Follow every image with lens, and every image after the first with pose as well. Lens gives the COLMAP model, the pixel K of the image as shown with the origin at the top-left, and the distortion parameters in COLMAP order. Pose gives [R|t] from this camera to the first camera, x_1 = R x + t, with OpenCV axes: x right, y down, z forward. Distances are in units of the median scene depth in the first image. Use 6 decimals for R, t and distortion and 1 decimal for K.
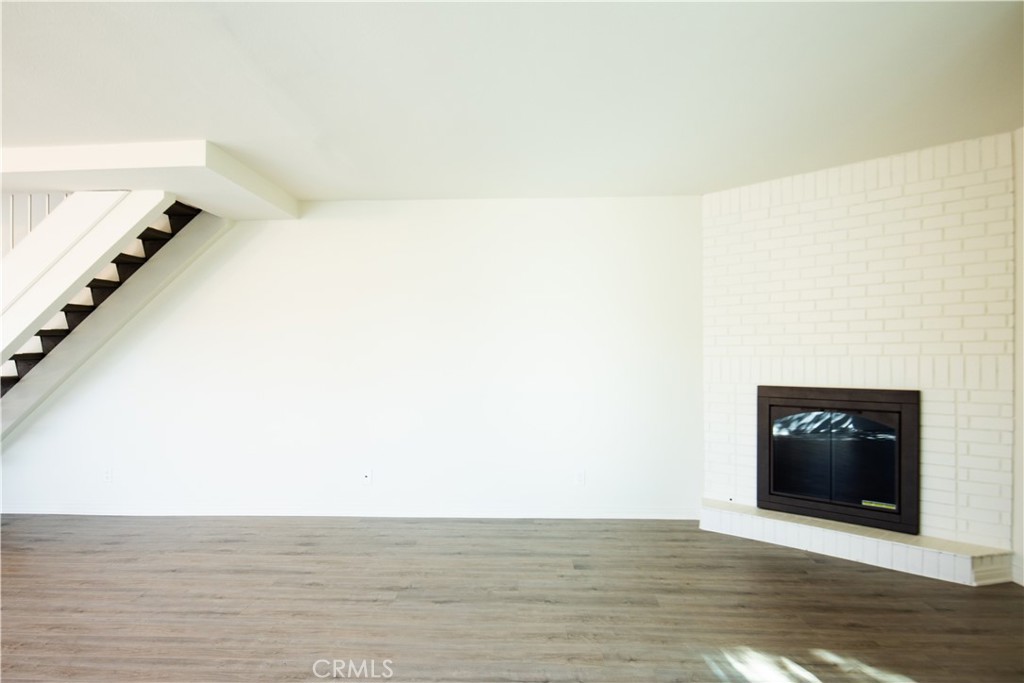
lens RADIAL K [[621.4, 0, 488.0], [0, 621.4, 359.6], [0, 0, 1]] dist [0.026076, -0.035547]
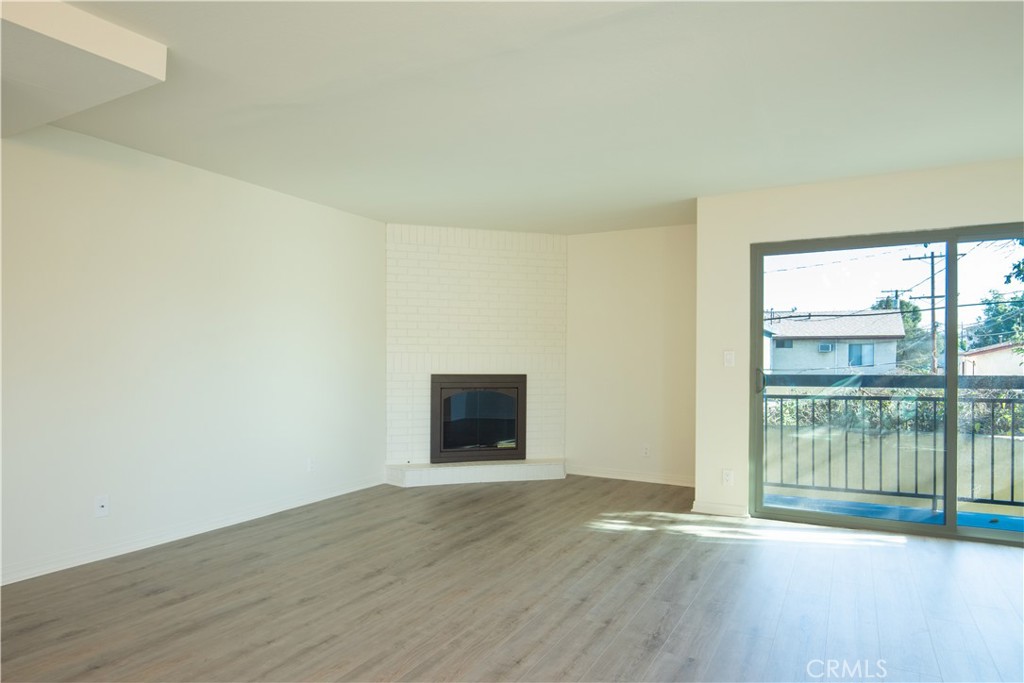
lens RADIAL K [[621.4, 0, 488.0], [0, 621.4, 359.6], [0, 0, 1]] dist [0.026076, -0.035547]
pose [[0.458526, 0.001440, 0.888680, -0.883349], [-0.006369, 0.999978, 0.001666, 0.007491], [-0.888658, -0.006424, 0.458525, 0.322798]]
